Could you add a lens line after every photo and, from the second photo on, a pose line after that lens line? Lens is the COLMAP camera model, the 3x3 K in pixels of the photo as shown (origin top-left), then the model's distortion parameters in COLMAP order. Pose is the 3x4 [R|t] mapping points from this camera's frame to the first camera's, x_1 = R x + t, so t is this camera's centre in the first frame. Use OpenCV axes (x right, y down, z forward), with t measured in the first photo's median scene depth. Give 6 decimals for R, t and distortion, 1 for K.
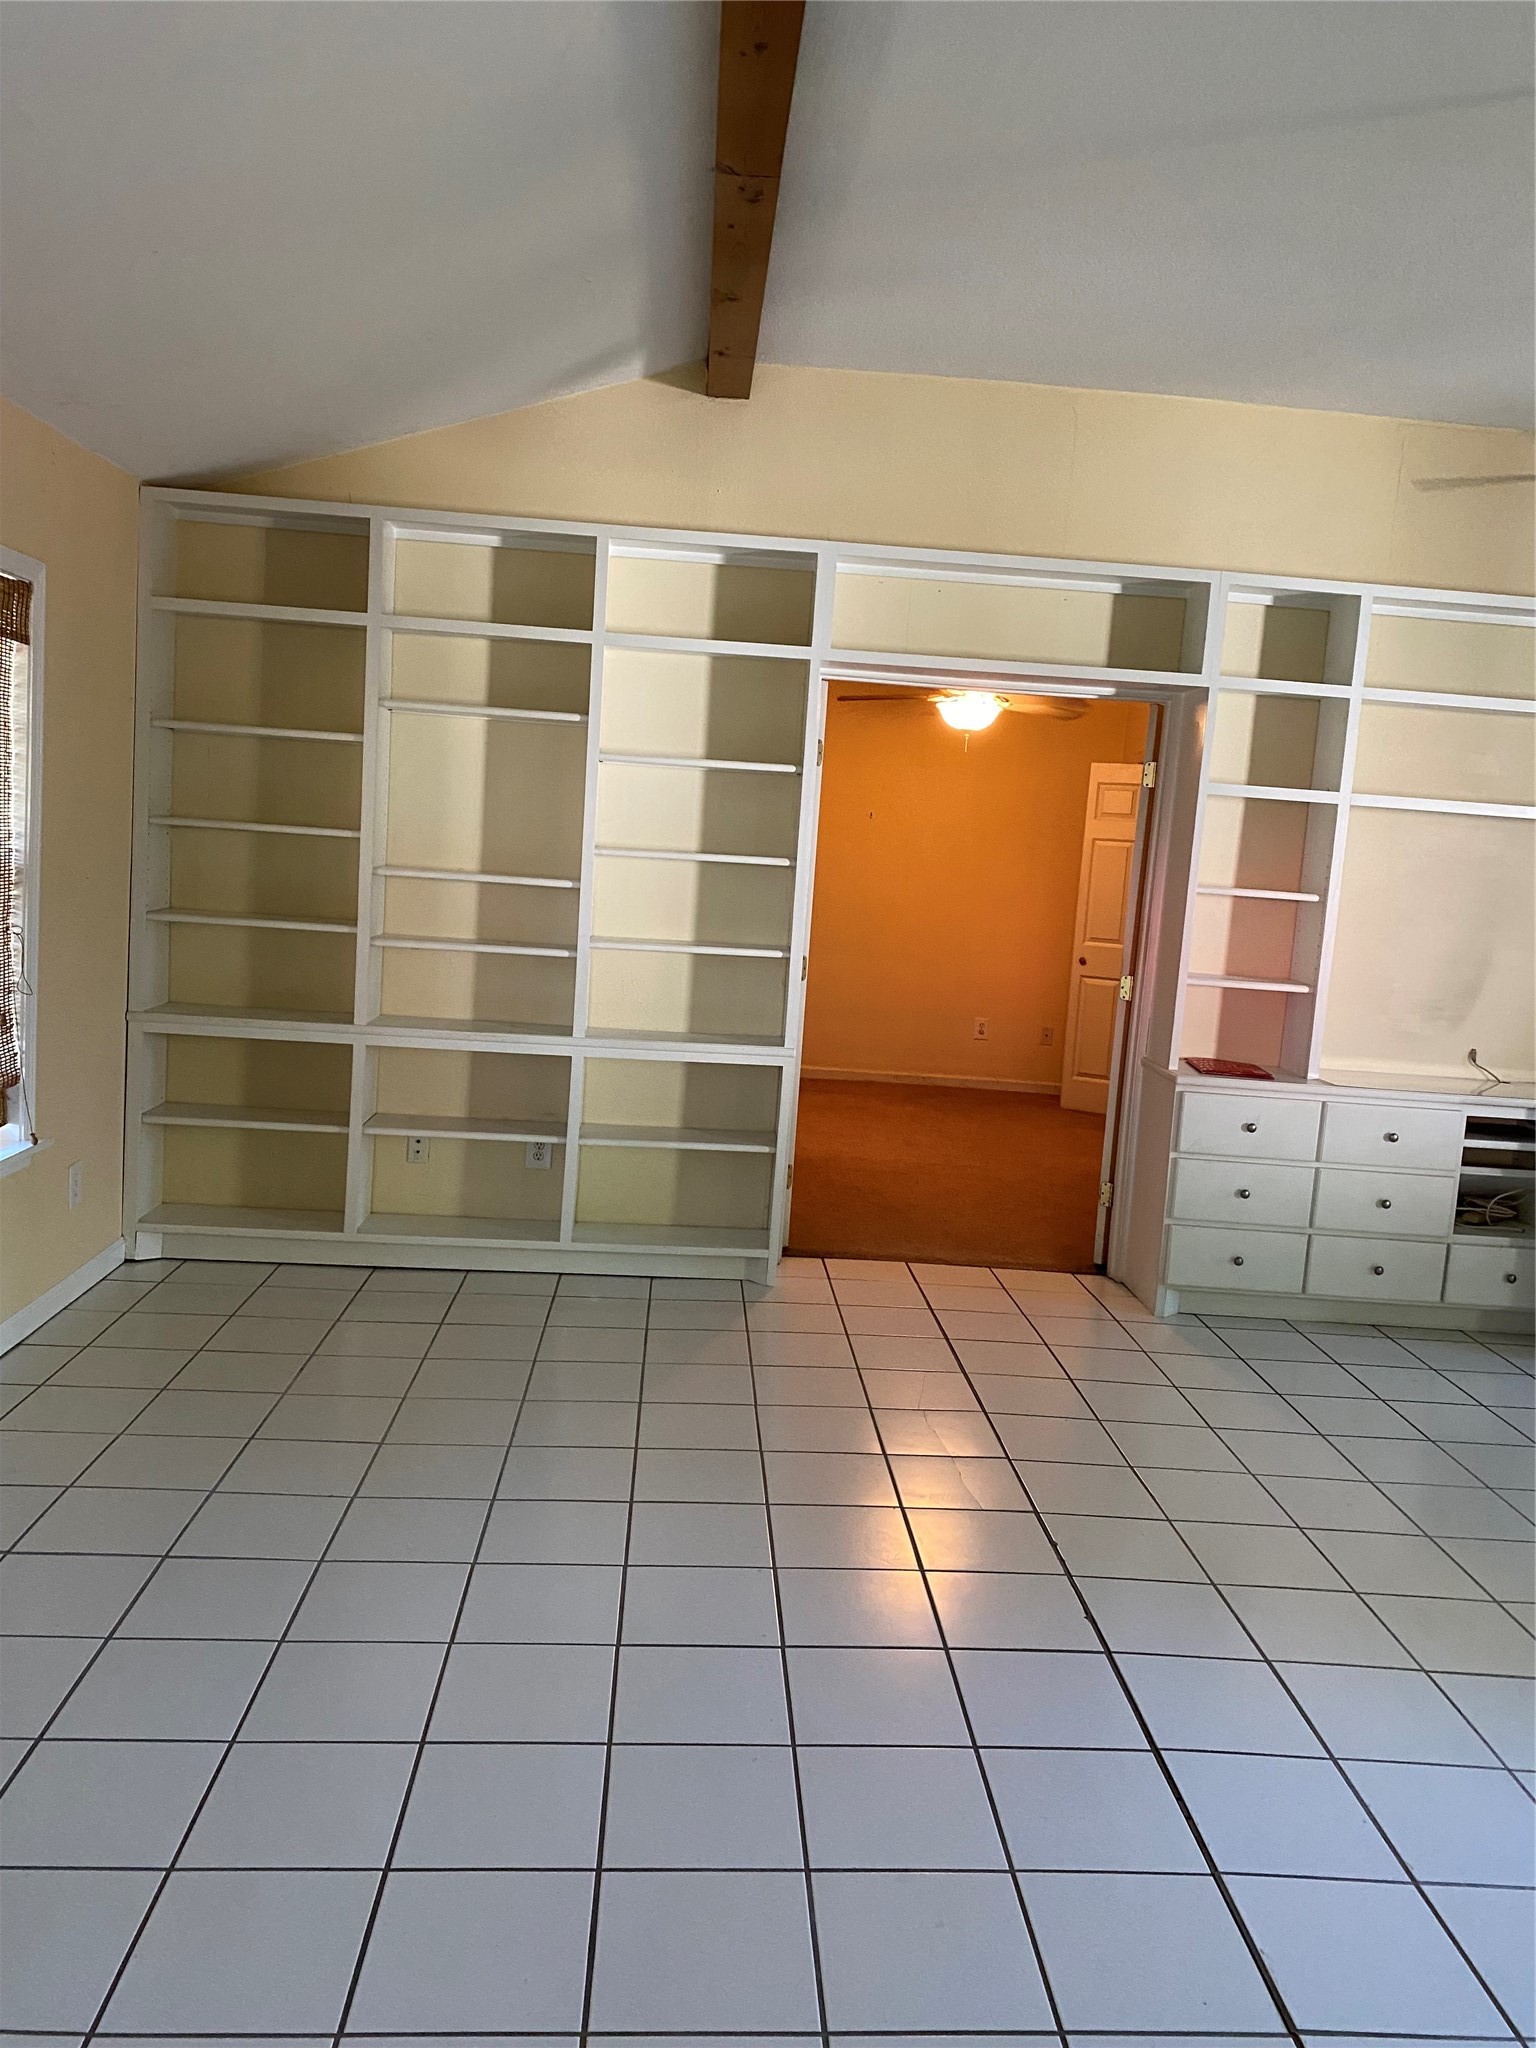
lens RADIAL K [[1557.3, 0, 759.7], [0, 1557.3, 1027.3], [0, 0, 1]] dist [0.065614, -0.066130]
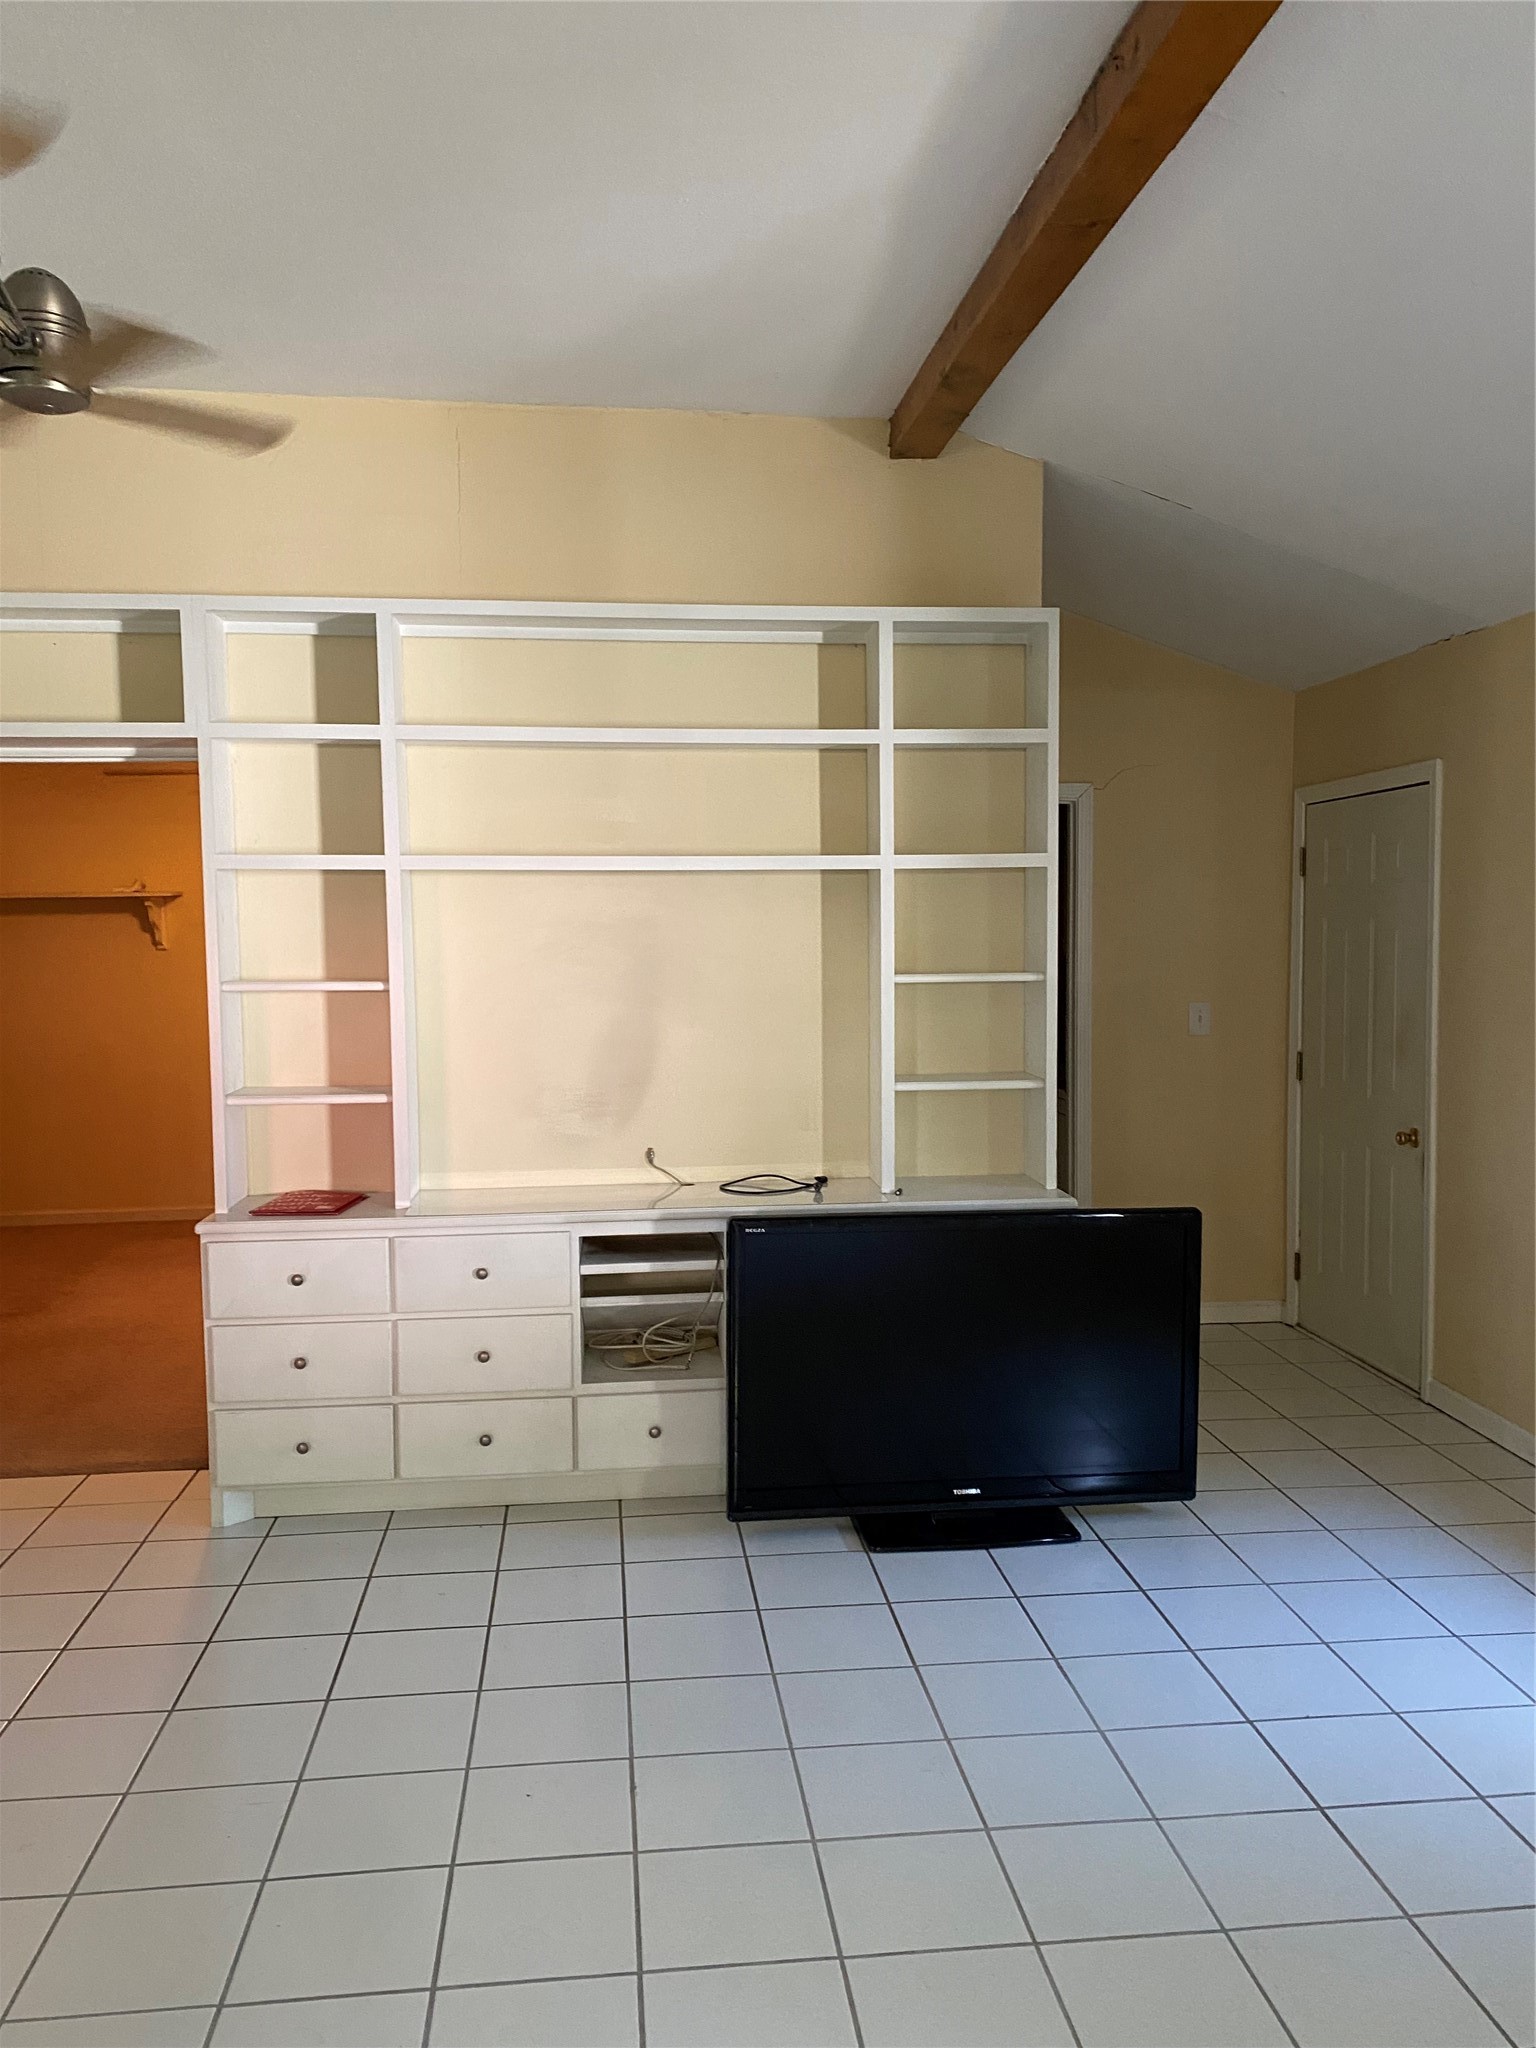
lens RADIAL K [[1557.3, 0, 778.1], [0, 1557.3, 1057.2], [0, 0, 1]] dist [0.065614, -0.066130]
pose [[0.994548, -0.087119, 0.057309, 0.510229], [0.089166, 0.995430, -0.034182, 0.000288], [-0.054069, 0.039106, 0.997771, 0.182611]]
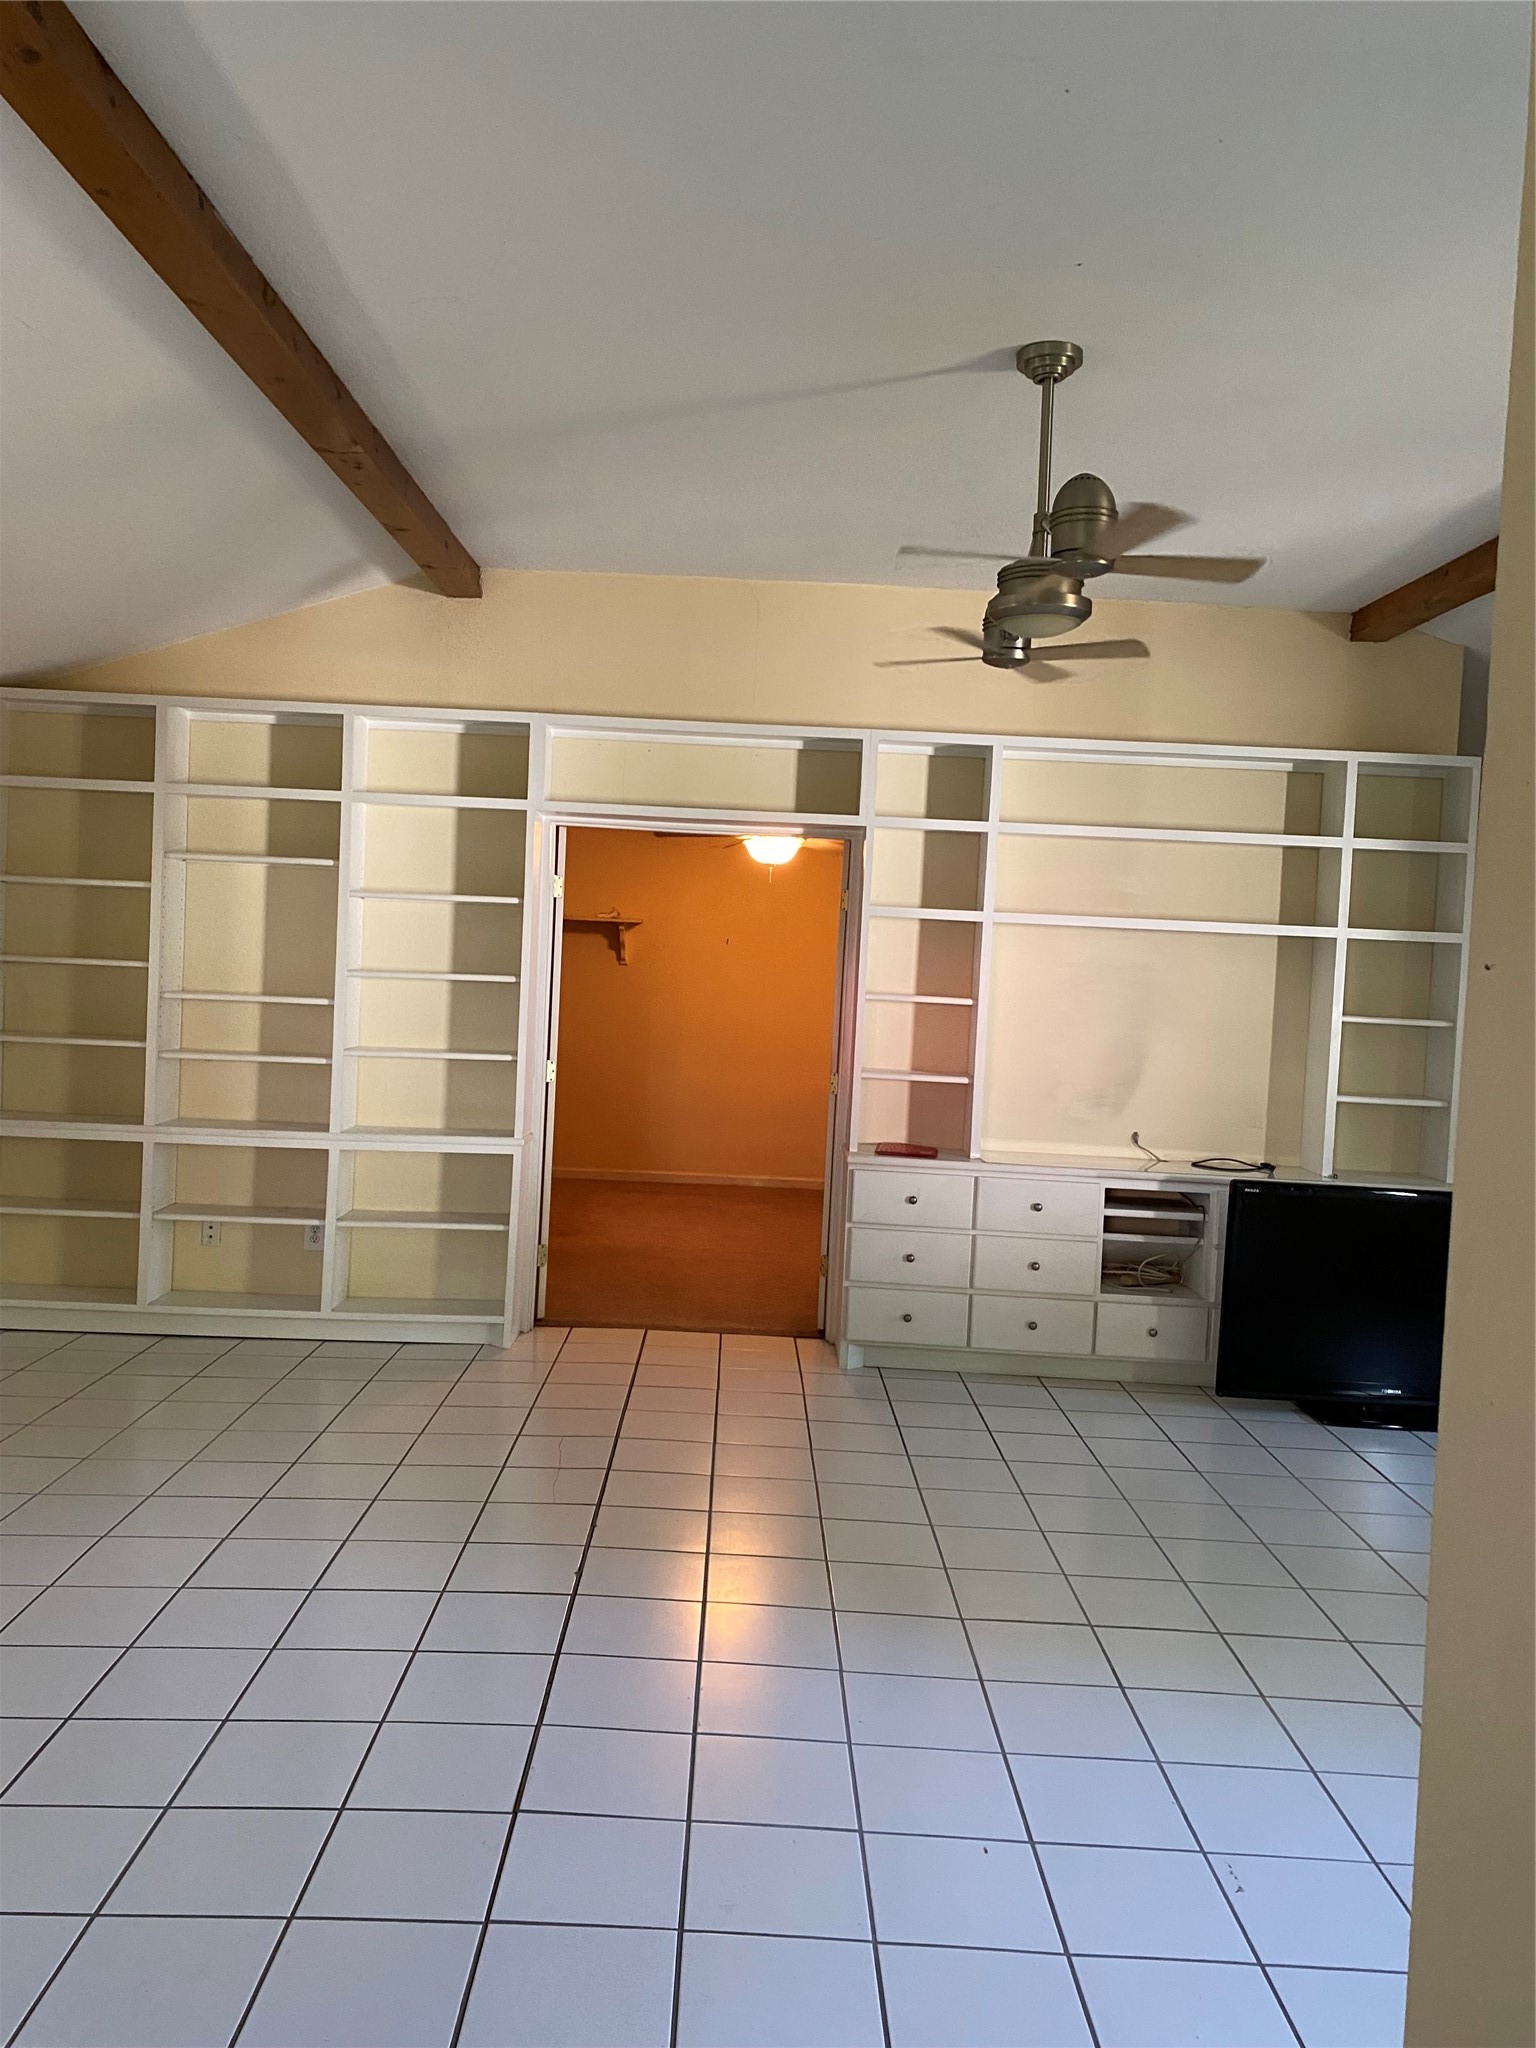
lens RADIAL K [[1557.3, 0, 748.1], [0, 1557.3, 1027.1], [0, 0, 1]] dist [0.065614, -0.066130]
pose [[0.998614, -0.020849, -0.048332, 0.245652], [0.016680, 0.996232, -0.085104, 0.032014], [0.049924, 0.084180, 0.995199, -0.154404]]
